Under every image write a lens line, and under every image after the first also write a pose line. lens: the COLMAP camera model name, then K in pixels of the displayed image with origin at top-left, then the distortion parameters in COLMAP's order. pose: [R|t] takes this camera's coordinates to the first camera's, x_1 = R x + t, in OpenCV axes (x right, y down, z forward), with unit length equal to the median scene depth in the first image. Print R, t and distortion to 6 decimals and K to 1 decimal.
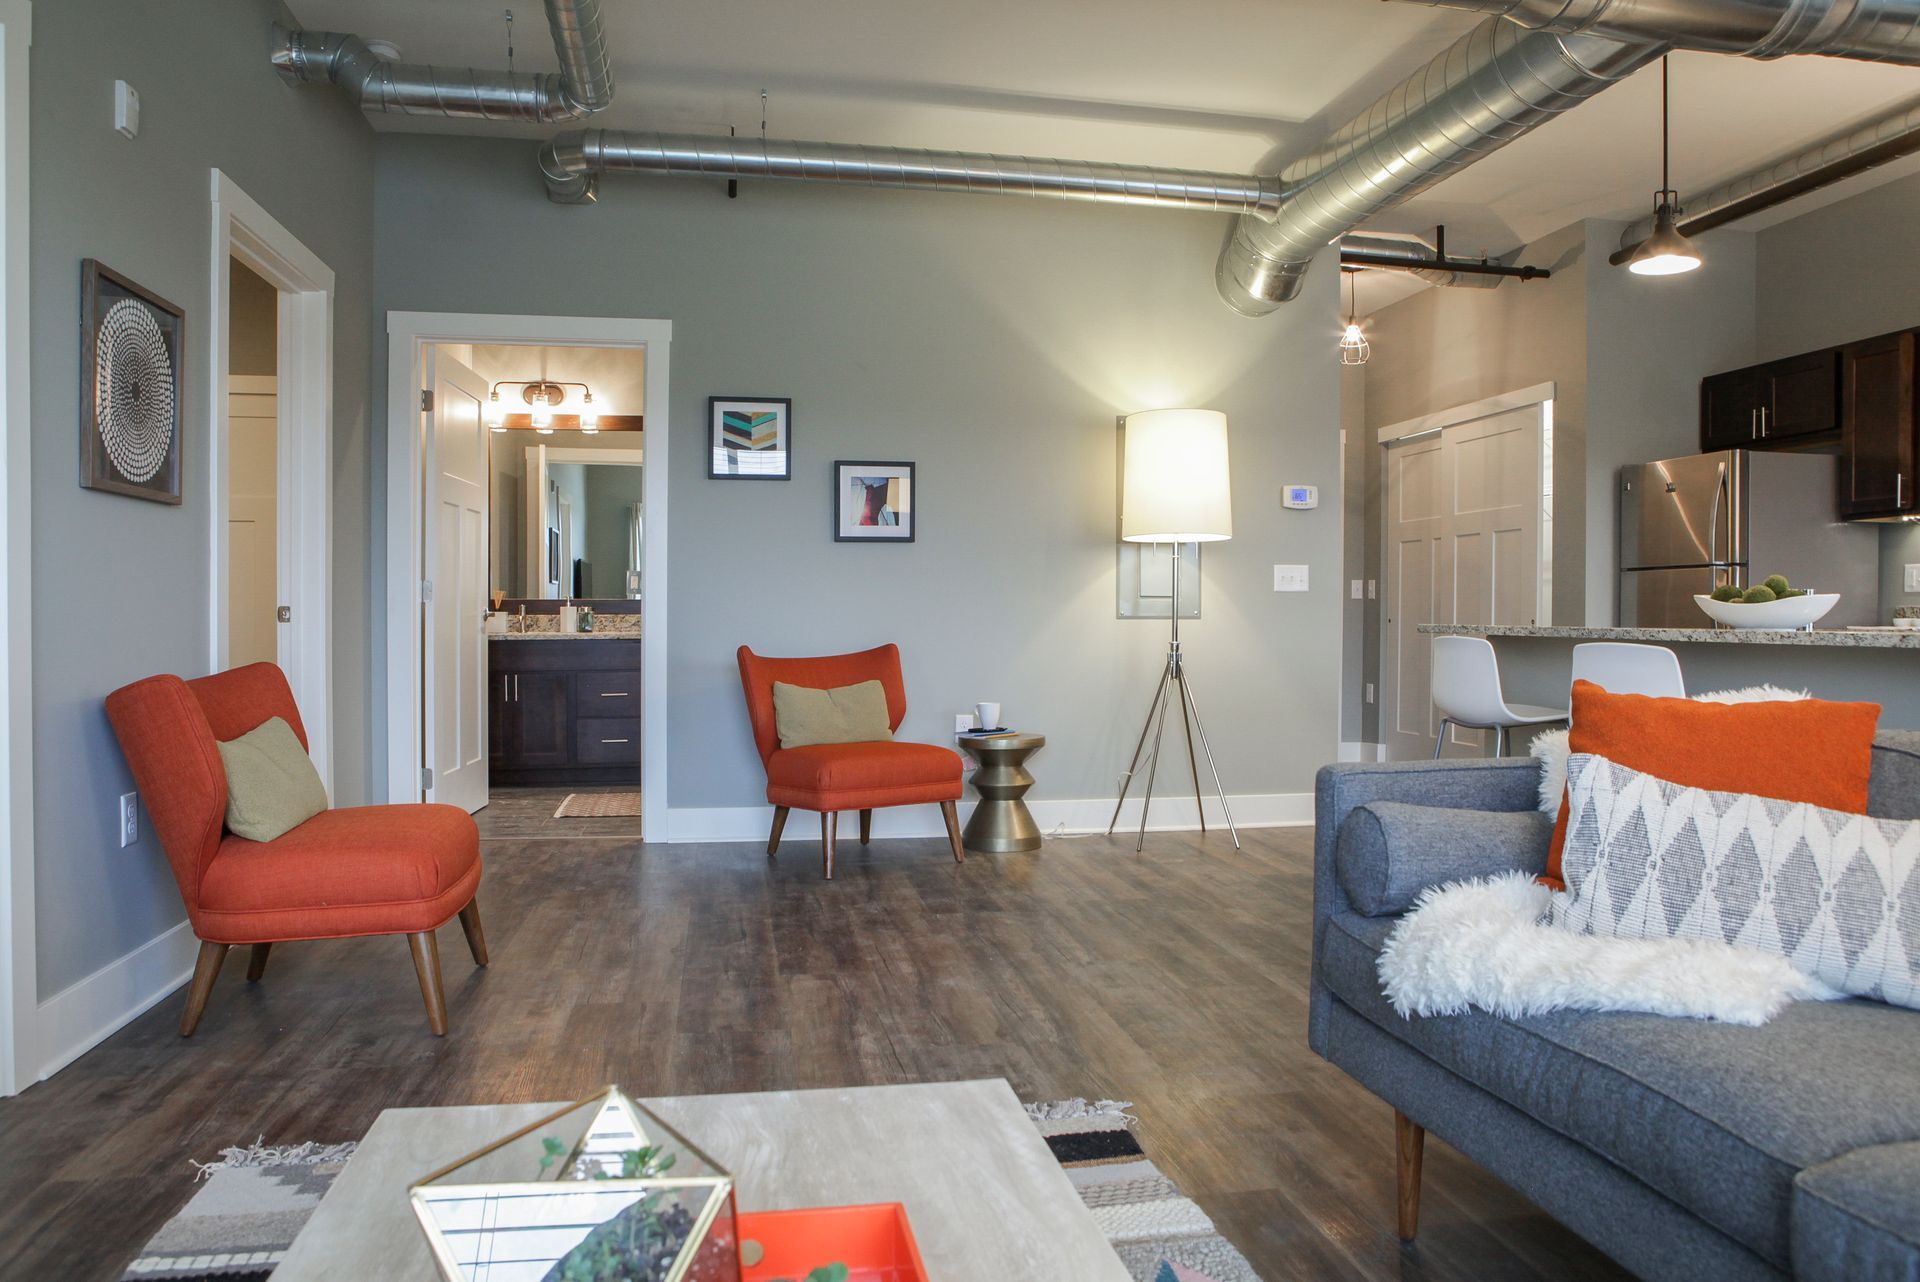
lens RADIAL K [[1329.2, 0, 958.0], [0, 1329.2, 640.6], [0, 0, 1]] dist [-0.120087, 0.071732]
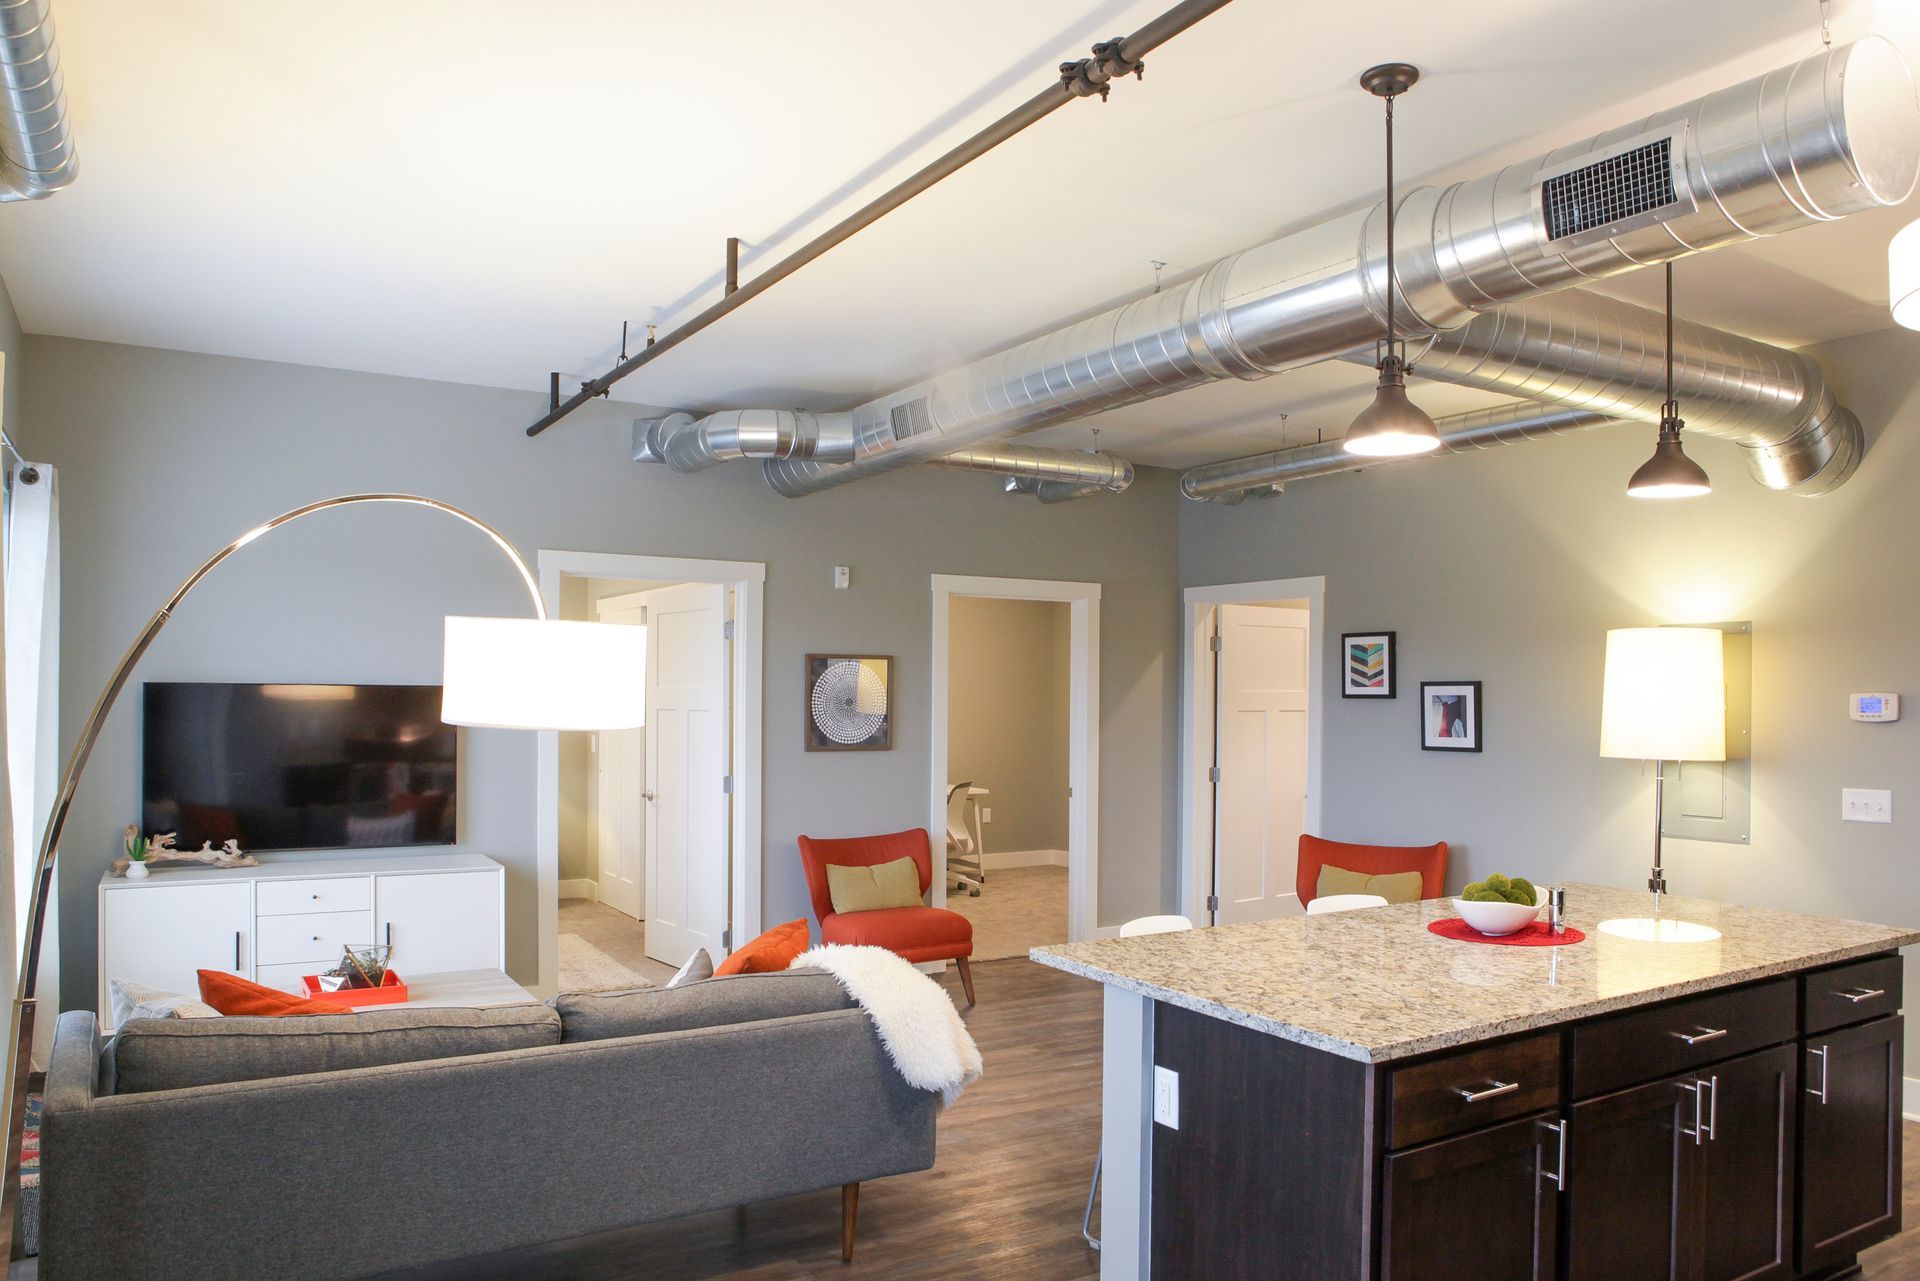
lens RADIAL K [[1359.8, 0, 957.4], [0, 1359.8, 686.2], [0, 0, 1]] dist [-0.129572, 0.100343]
pose [[0.357849, -0.007232, -0.933751, 0.884446], [-0.023027, 0.999598, -0.016567, -0.103915], [0.933495, 0.027430, 0.357539, 0.190066]]
